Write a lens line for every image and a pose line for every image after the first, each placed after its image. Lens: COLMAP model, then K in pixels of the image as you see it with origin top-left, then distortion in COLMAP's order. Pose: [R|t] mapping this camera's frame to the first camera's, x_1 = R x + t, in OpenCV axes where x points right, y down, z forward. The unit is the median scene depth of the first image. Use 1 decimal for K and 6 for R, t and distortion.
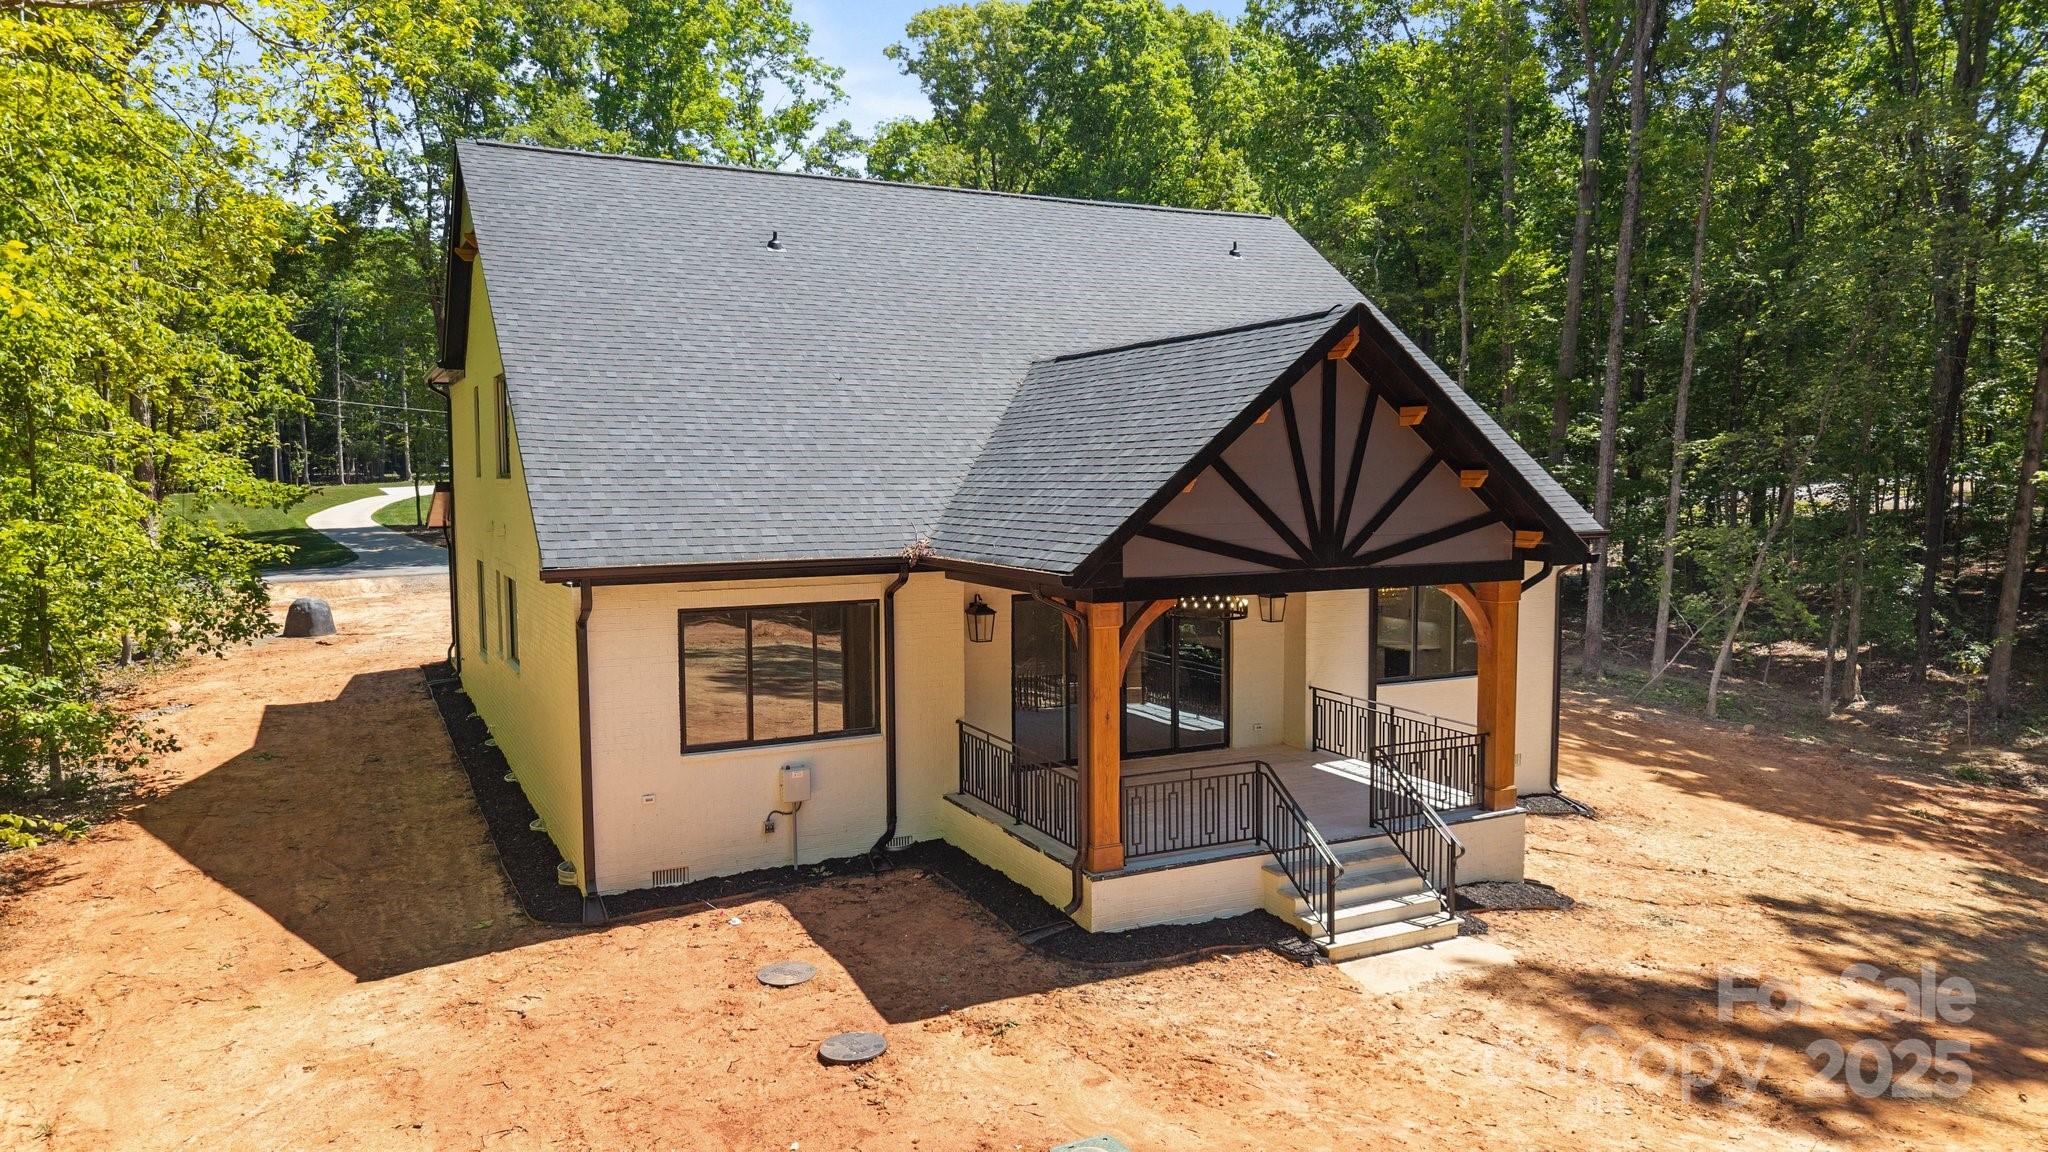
lens RADIAL K [[1365.2, 0, 1024.0], [0, 1365.2, 576.0], [0, 0, 1]] dist [0.007022, -0.001136]
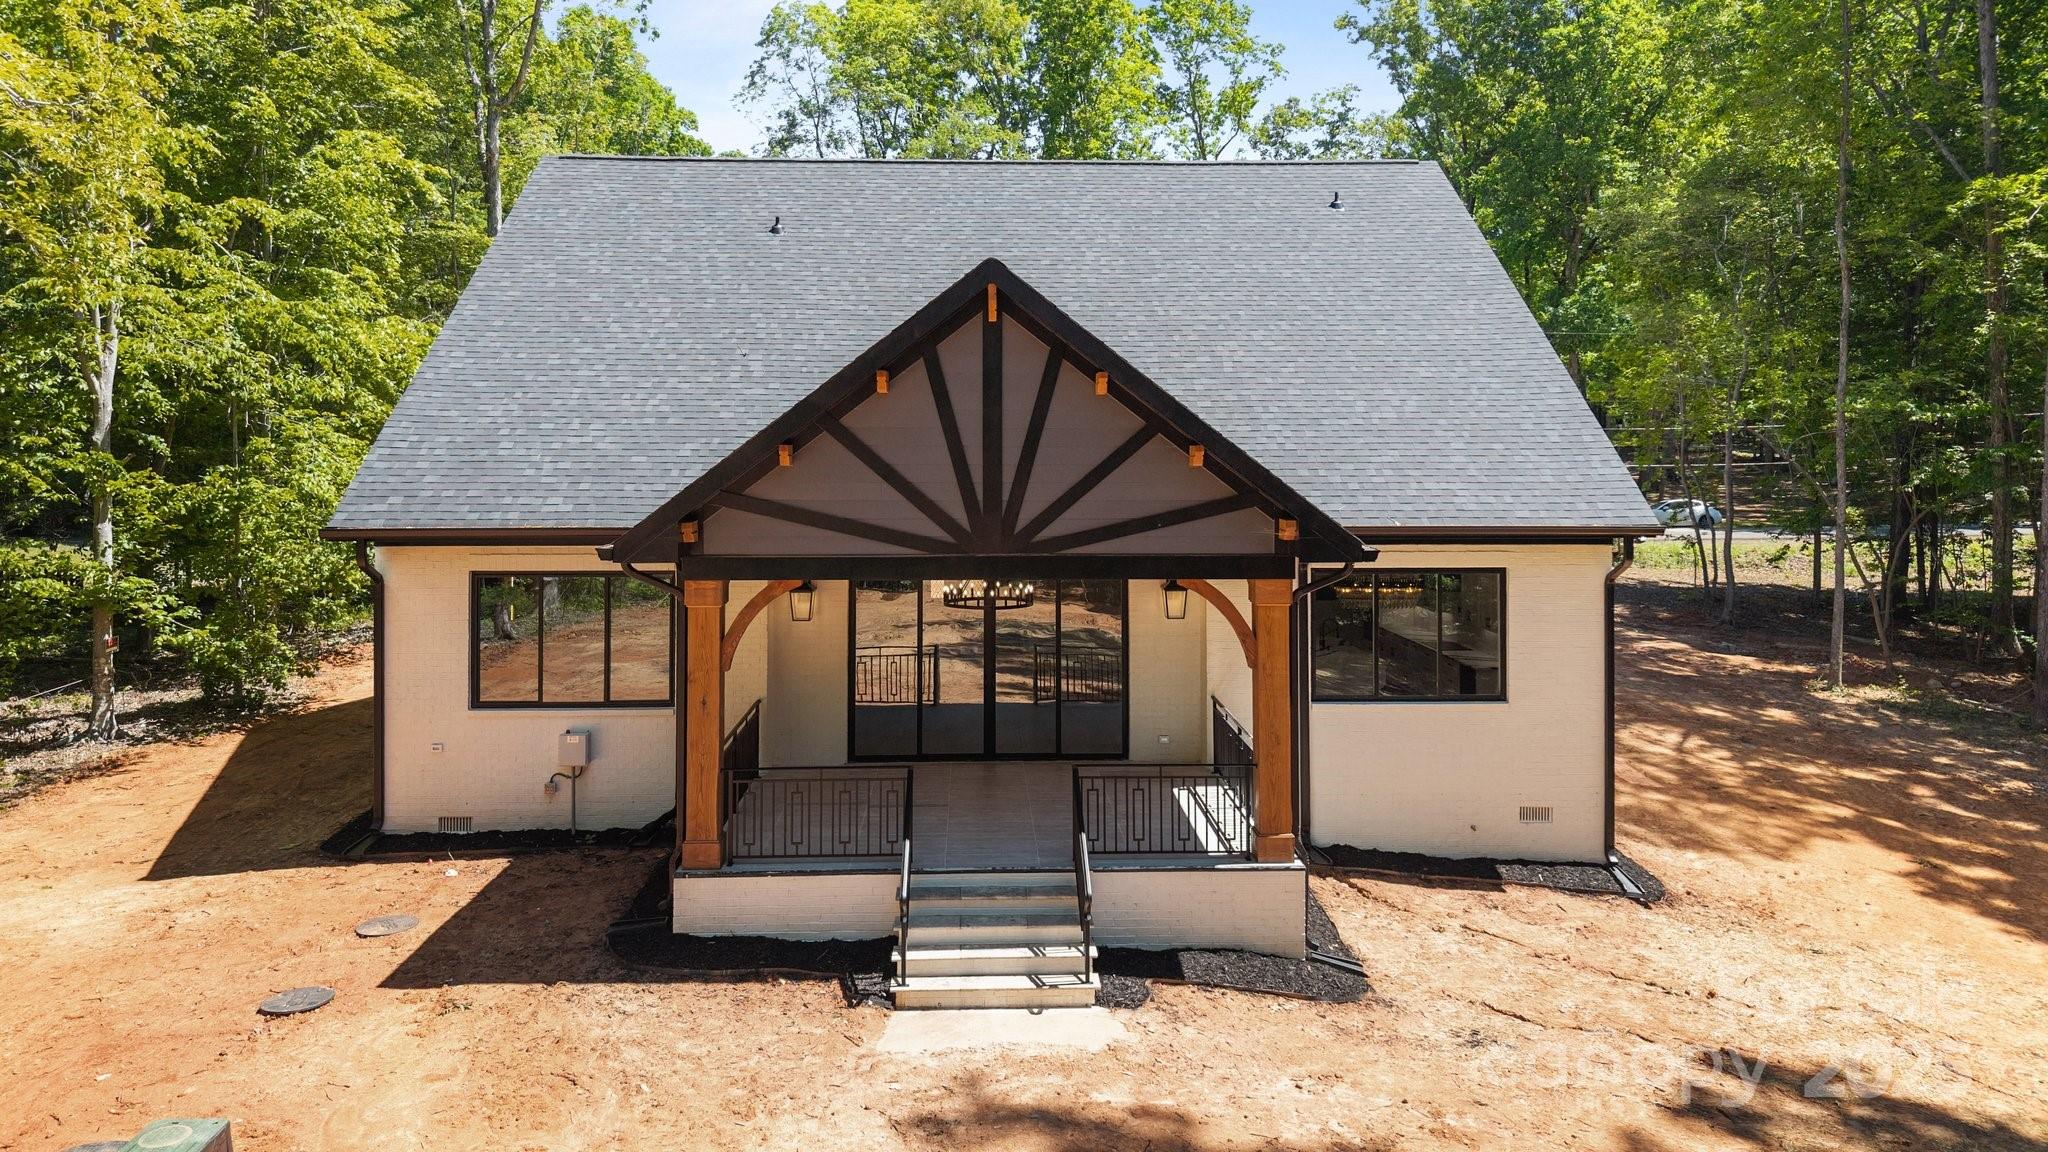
lens RADIAL K [[1398.2, 0, 1024.3], [0, 1398.2, 442.1], [0, 0, 1]] dist [0.006450, -0.003806]
pose [[0.908714, 0.002398, -0.417412, 0.603318], [-0.037955, 0.996316, -0.076907, -0.008573], [0.415690, 0.085729, 0.905457, 0.180272]]
